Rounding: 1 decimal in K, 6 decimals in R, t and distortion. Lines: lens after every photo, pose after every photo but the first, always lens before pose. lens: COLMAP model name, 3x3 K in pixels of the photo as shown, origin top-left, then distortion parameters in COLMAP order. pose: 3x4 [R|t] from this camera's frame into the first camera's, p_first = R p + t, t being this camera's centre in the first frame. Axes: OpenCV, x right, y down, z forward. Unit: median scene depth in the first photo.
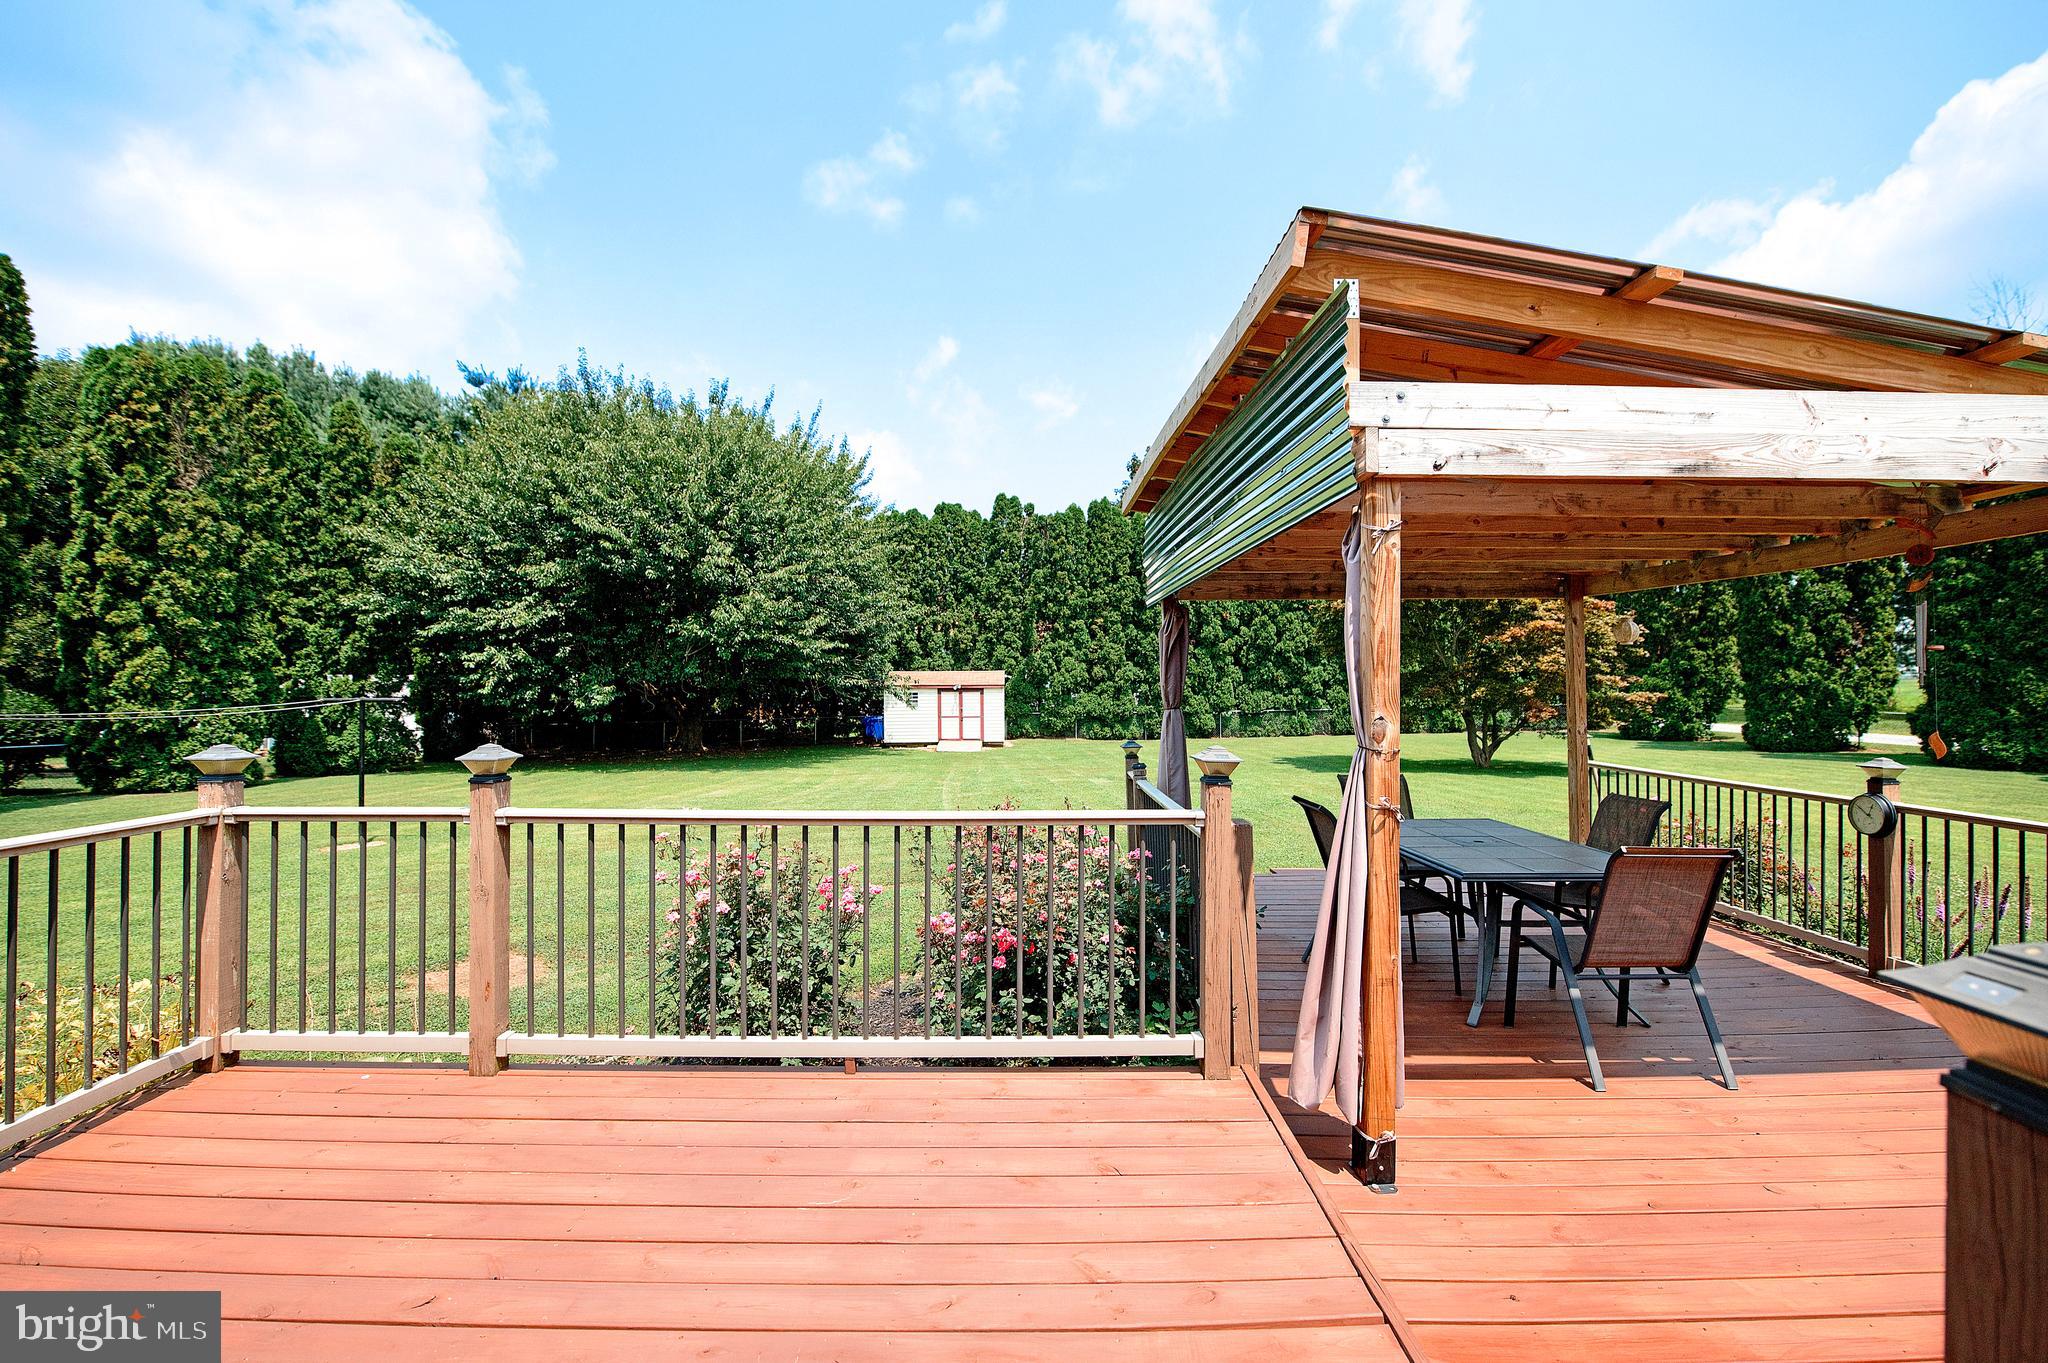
lens RADIAL K [[857.8, 0, 1029.4], [0, 857.8, 669.9], [0, 0, 1]] dist [-0.013355, -0.002809]
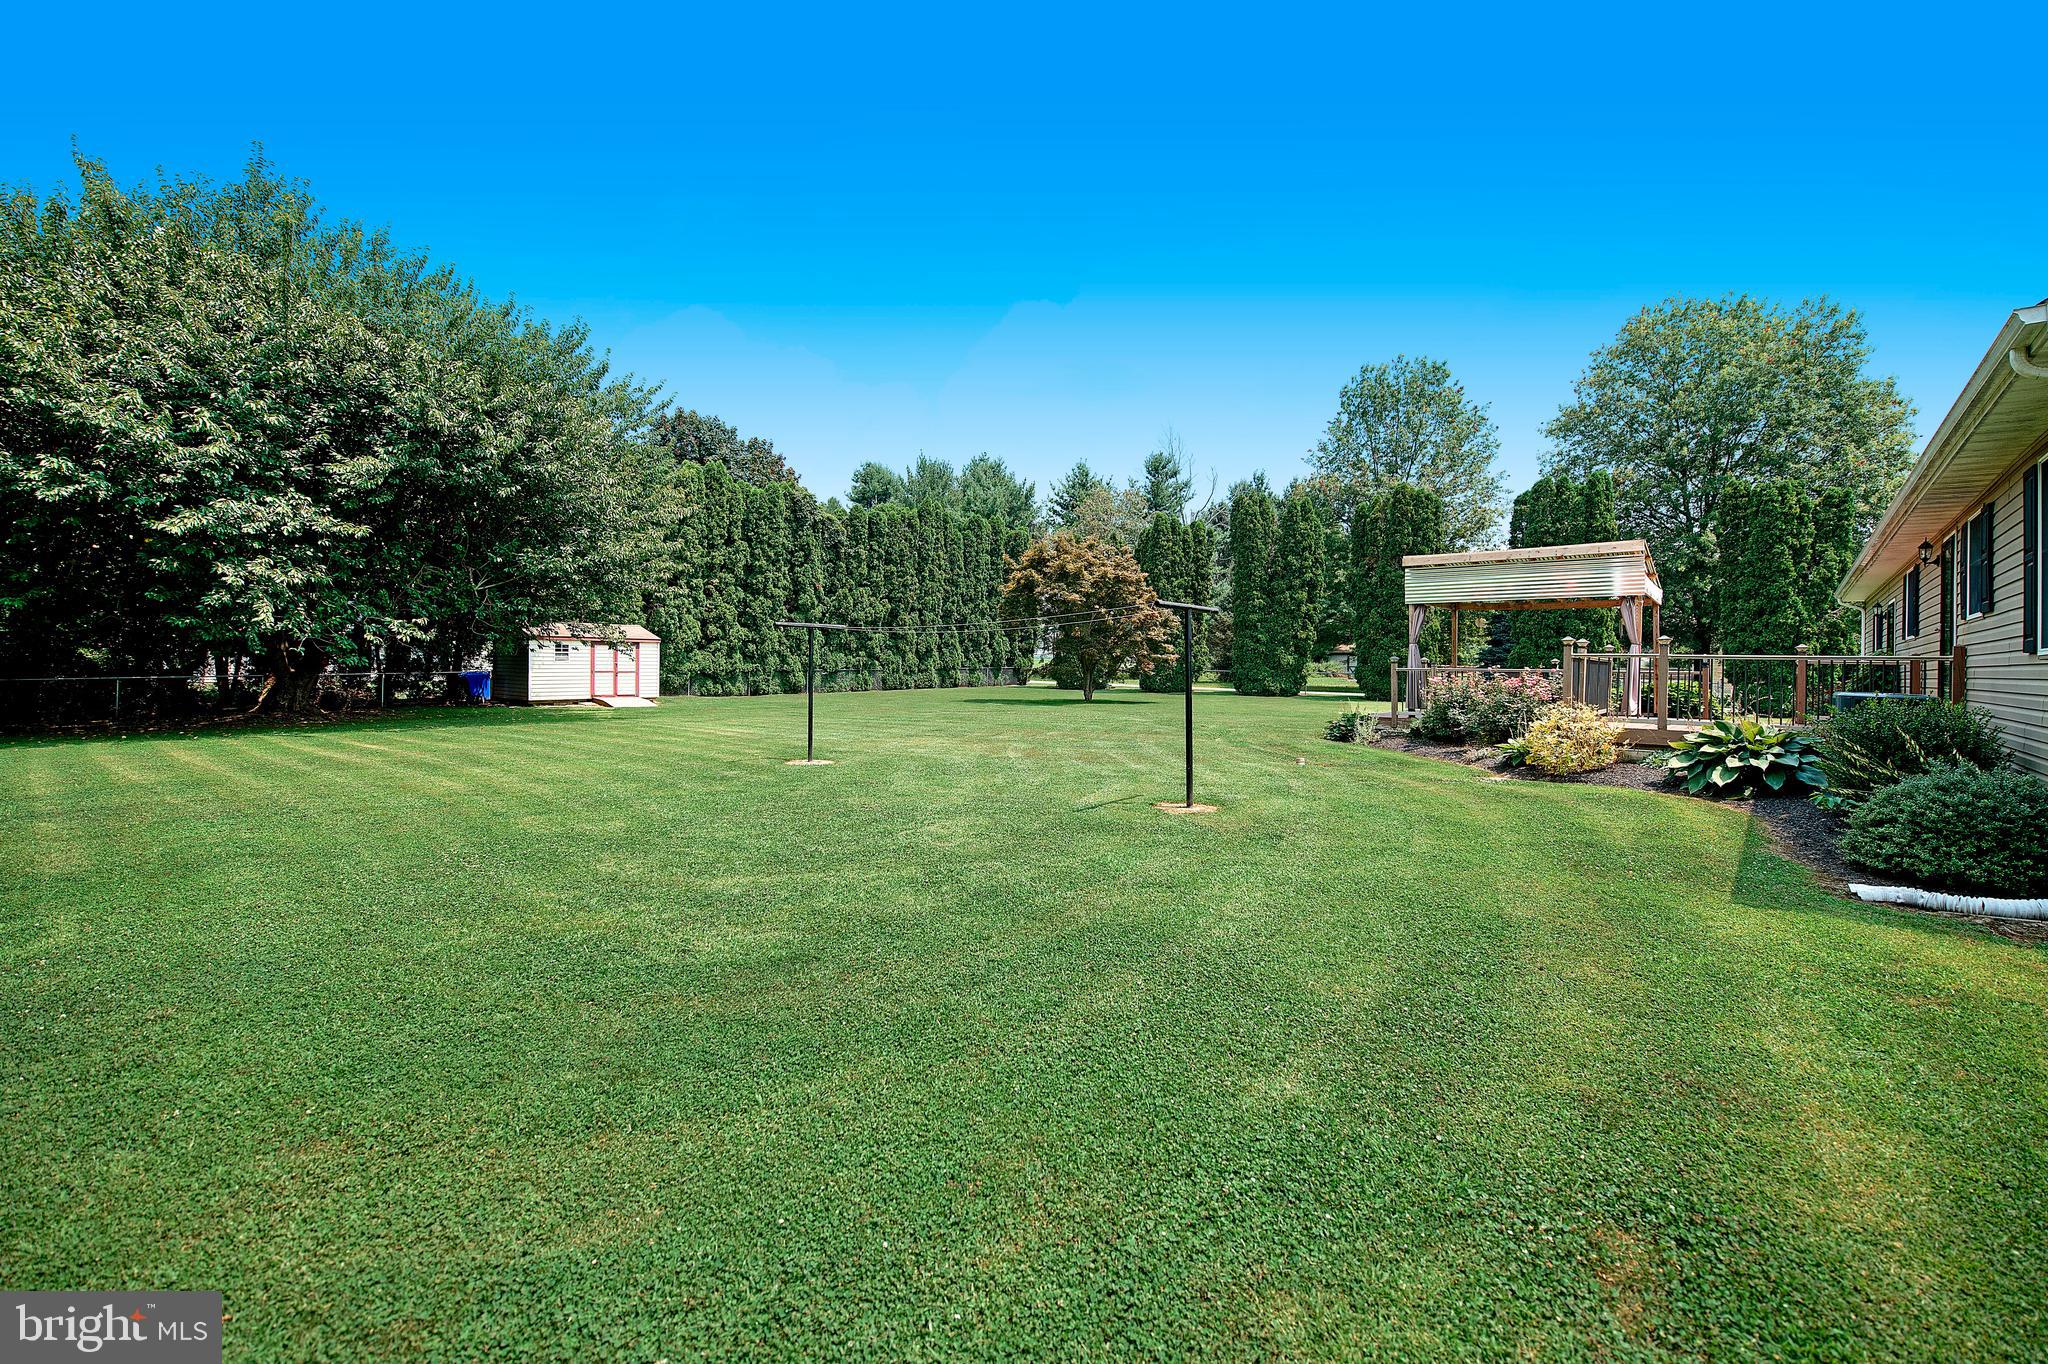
lens RADIAL K [[857.8, 0, 1039.8], [0, 857.8, 673.0], [0, 0, 1]] dist [-0.013355, -0.002809]
pose [[0.656824, 0.004697, 0.754029, -0.622470], [-0.030752, 0.999316, 0.020562, 0.028368], [-0.753416, -0.036694, 0.656519, 0.035815]]
